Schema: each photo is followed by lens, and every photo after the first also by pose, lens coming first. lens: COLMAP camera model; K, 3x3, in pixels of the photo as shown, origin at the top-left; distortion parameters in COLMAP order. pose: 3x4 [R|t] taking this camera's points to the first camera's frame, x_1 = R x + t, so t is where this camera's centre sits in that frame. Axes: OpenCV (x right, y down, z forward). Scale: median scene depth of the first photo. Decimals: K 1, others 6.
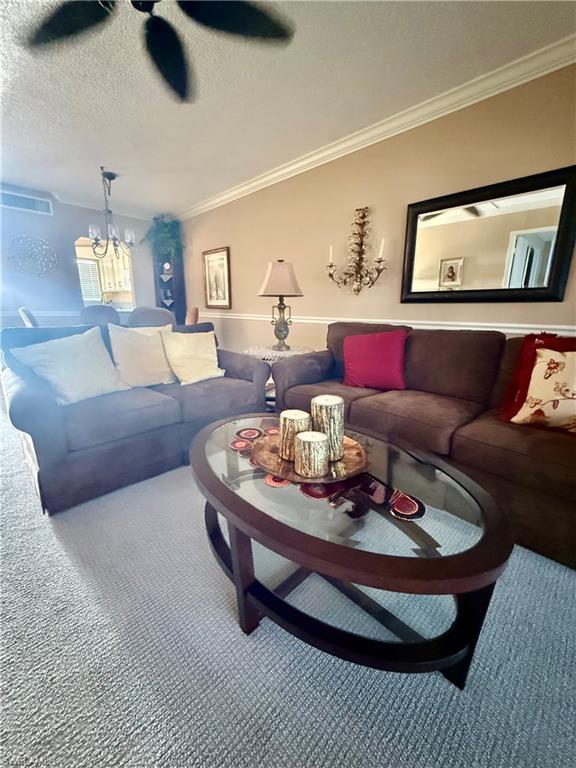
lens RADIAL K [[305.3, 0, 288.5], [0, 305.3, 381.4], [0, 0, 1]] dist [-0.001472, 0.000283]
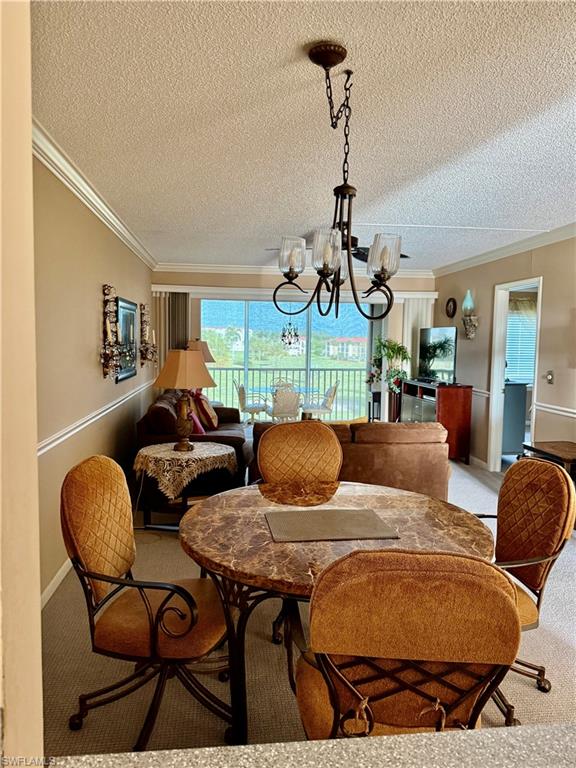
lens RADIAL K [[536.9, 0, 288.0], [0, 536.9, 384.0], [0, 0, 1]] dist [0.115823, -0.000832]
pose [[-0.785902, -0.076178, 0.613641, -1.285234], [0.121001, 0.954251, 0.273430, -0.727702], [-0.606396, 0.289140, -0.740730, 2.135191]]
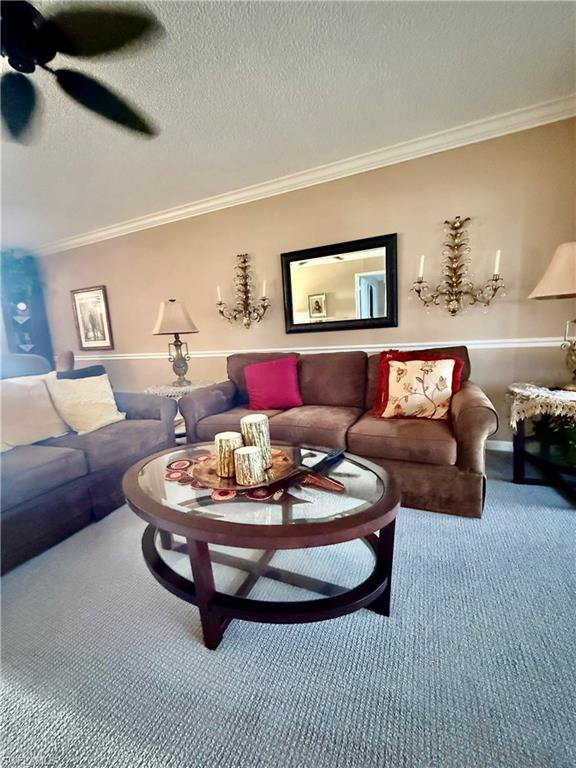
lens RADIAL K [[305.3, 0, 288.5], [0, 305.3, 381.4], [0, 0, 1]] dist [-0.001472, 0.000283]
pose [[0.927559, -0.110332, 0.357016, -0.064635], [0.146119, 0.986437, -0.074782, 0.011377], [-0.343923, 0.121532, 0.931100, -0.069878]]
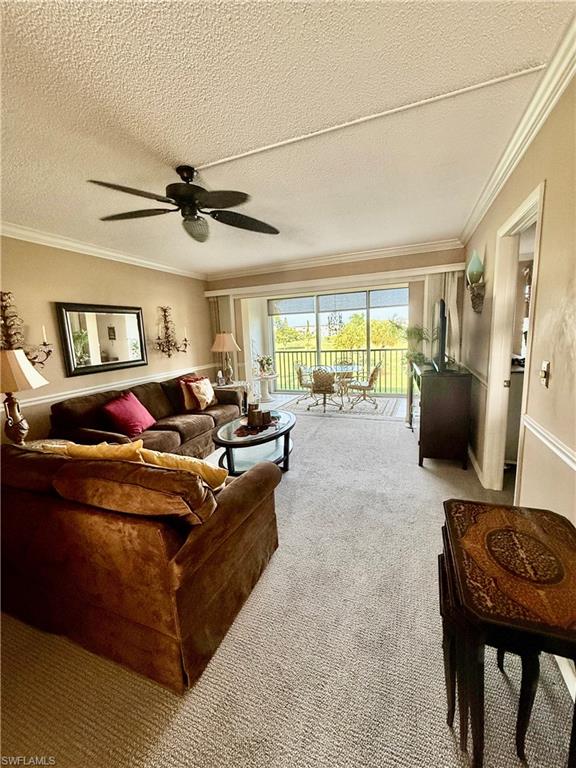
lens RADIAL K [[305.3, 0, 288.5], [0, 305.3, 381.4], [0, 0, 1]] dist [-0.001472, 0.000283]
pose [[-0.397609, -0.140294, 0.906766, -1.145615], [0.259058, 0.930872, 0.257618, -0.346944], [-0.880225, 0.337336, -0.333779, 0.678287]]
